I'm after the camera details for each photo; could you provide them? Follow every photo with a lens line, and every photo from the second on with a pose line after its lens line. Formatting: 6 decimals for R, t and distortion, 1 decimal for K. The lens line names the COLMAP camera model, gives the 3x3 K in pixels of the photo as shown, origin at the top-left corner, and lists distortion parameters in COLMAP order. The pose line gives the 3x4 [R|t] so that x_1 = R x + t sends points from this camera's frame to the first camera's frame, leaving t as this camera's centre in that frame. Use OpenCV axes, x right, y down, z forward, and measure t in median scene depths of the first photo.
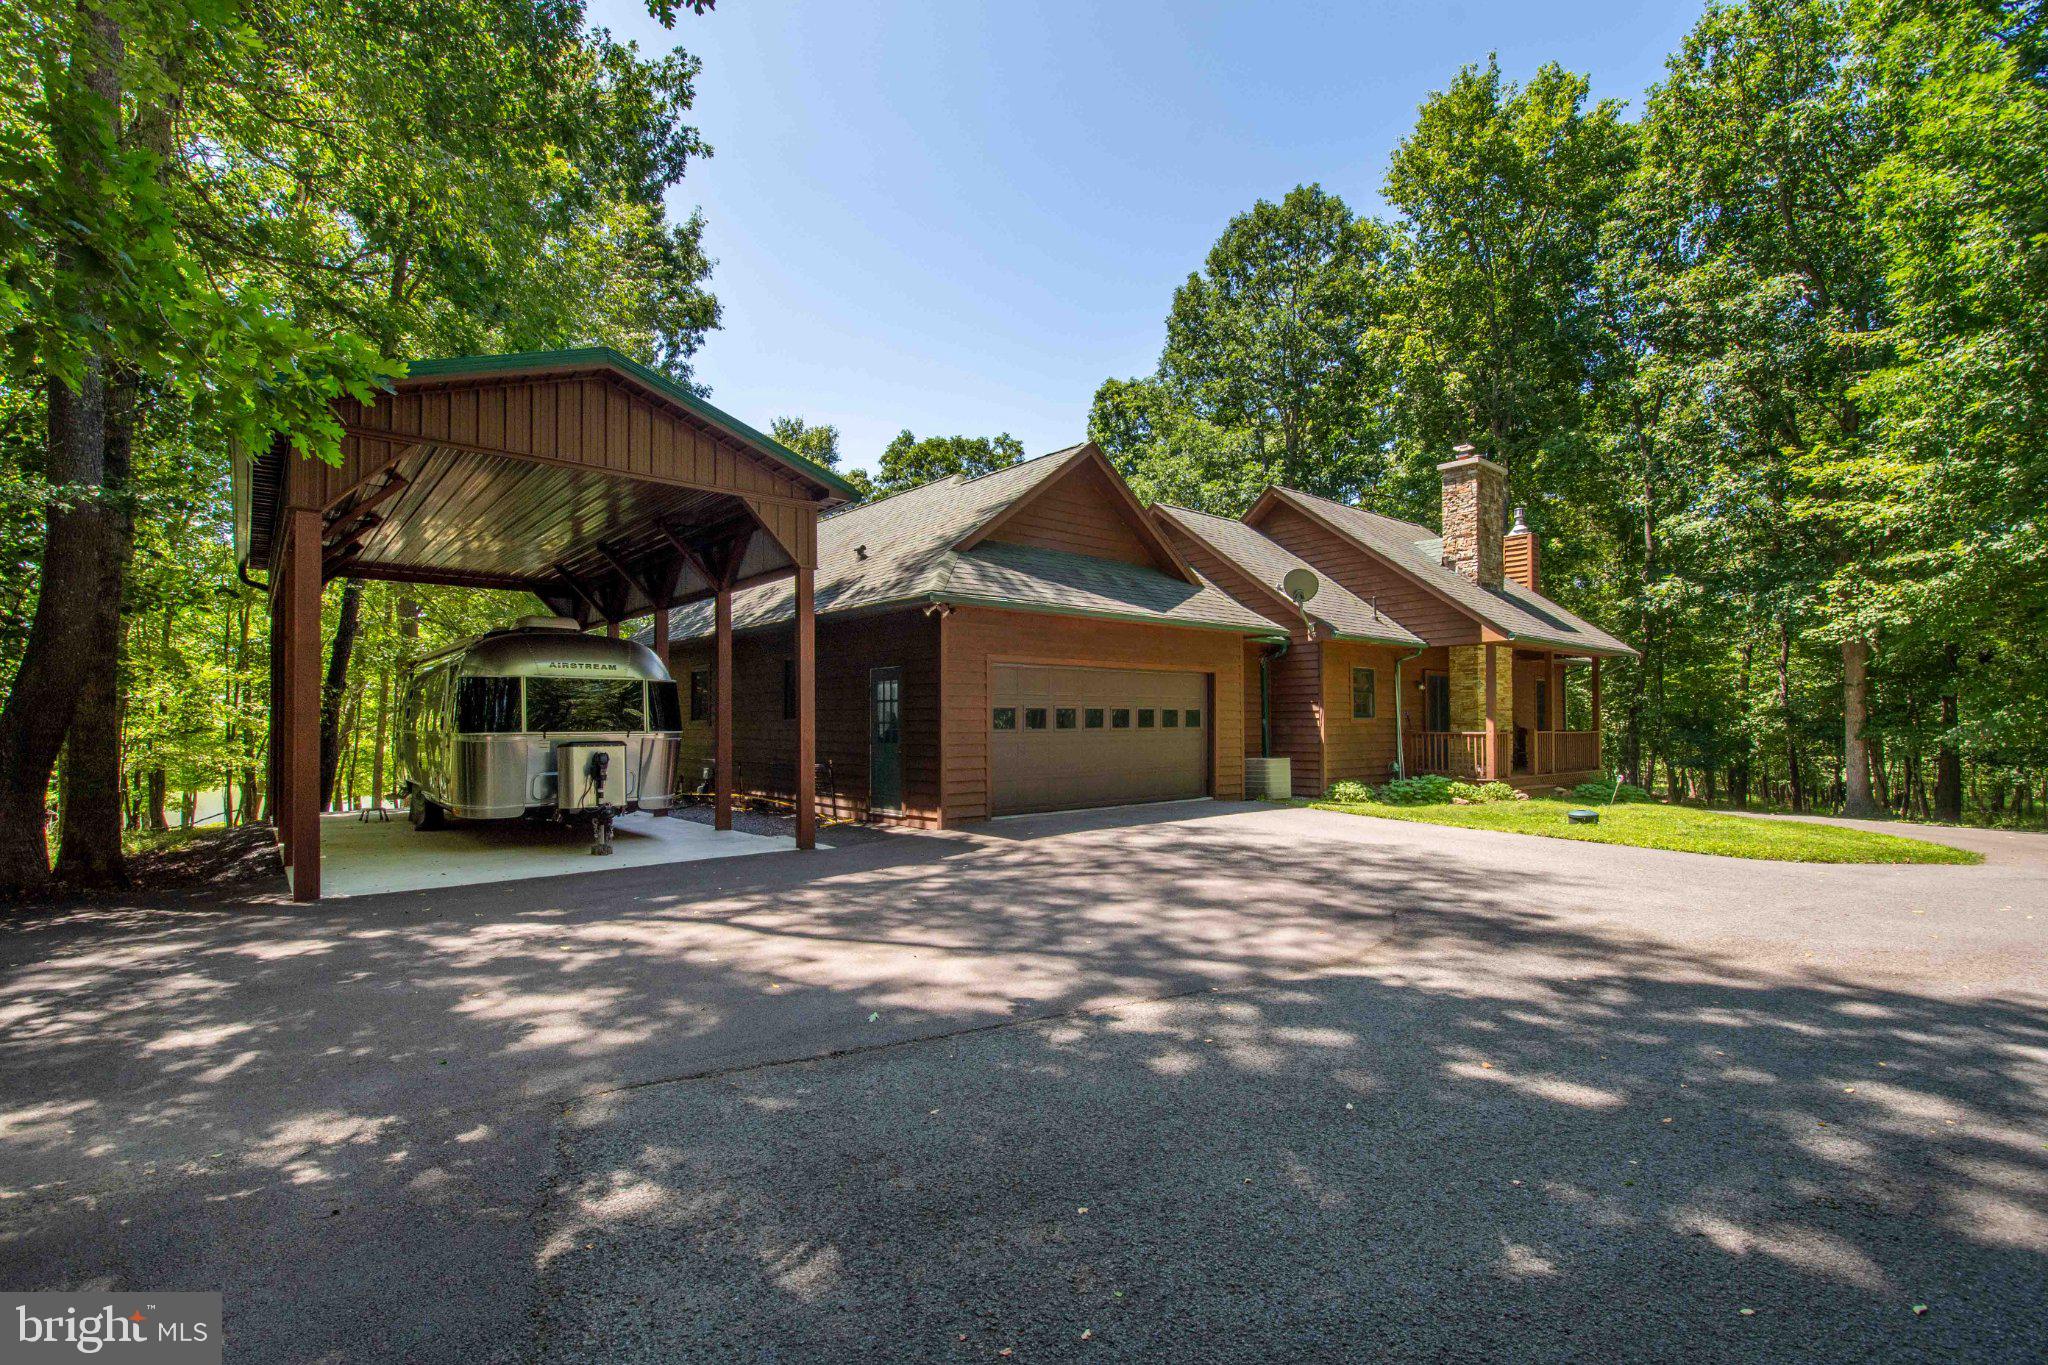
lens RADIAL K [[905.1, 0, 1034.1], [0, 905.1, 680.0], [0, 0, 1]] dist [-0.002298, 0.000140]
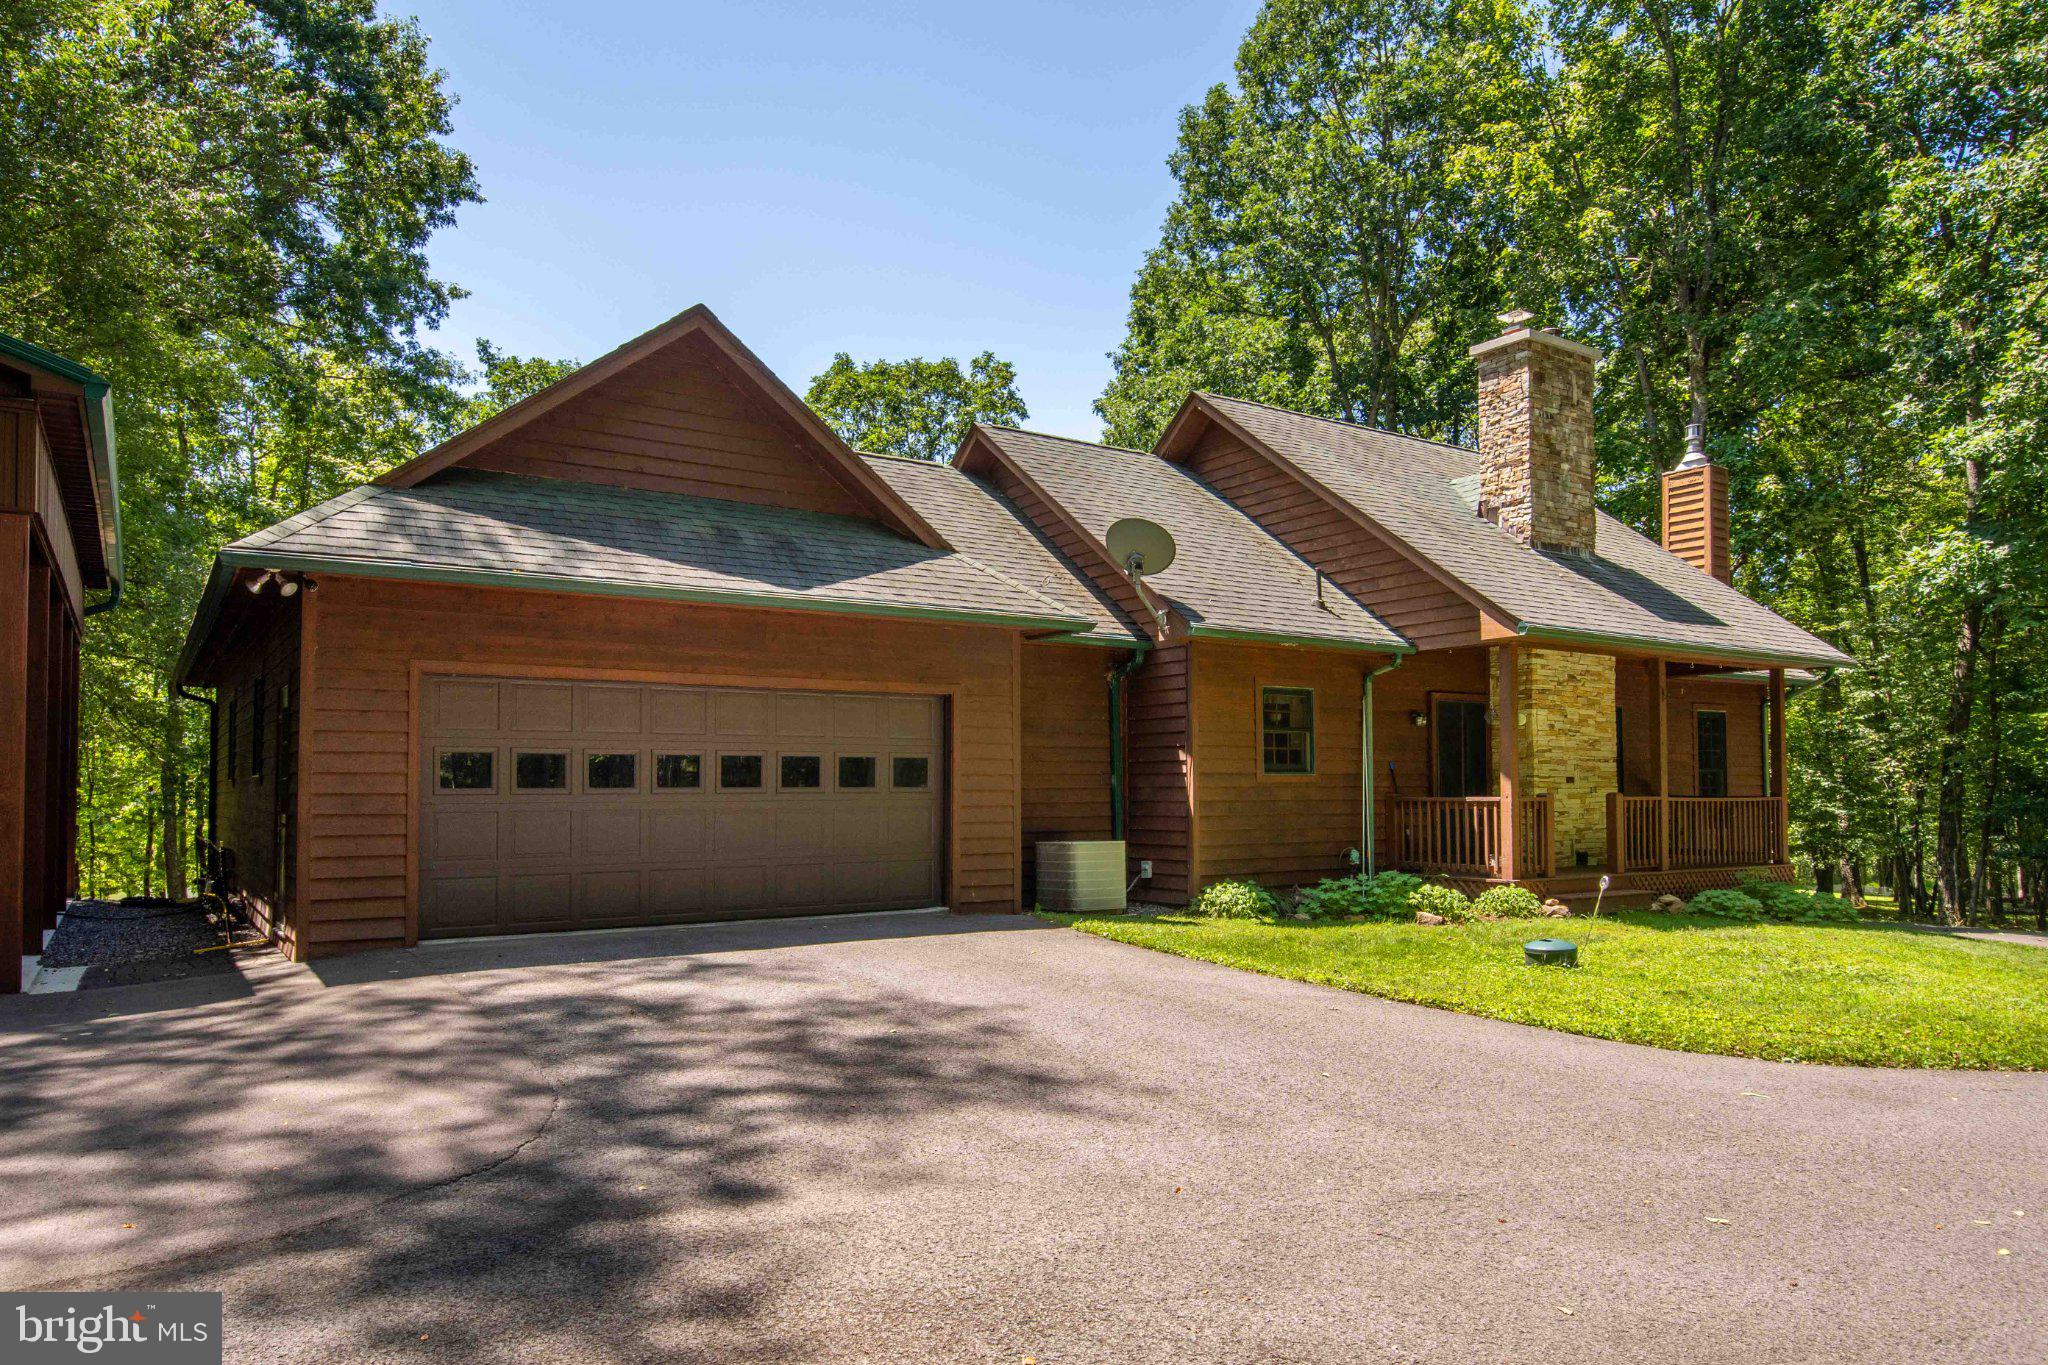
lens RADIAL K [[1309.0, 0, 1022.2], [0, 1309.0, 700.9], [0, 0, 1]] dist [0.009845, -0.003294]
pose [[0.993604, -0.007177, -0.112690, 0.253909], [0.004969, 0.999790, -0.019863, 0.009852], [0.112809, 0.019176, 0.993432, 0.120018]]
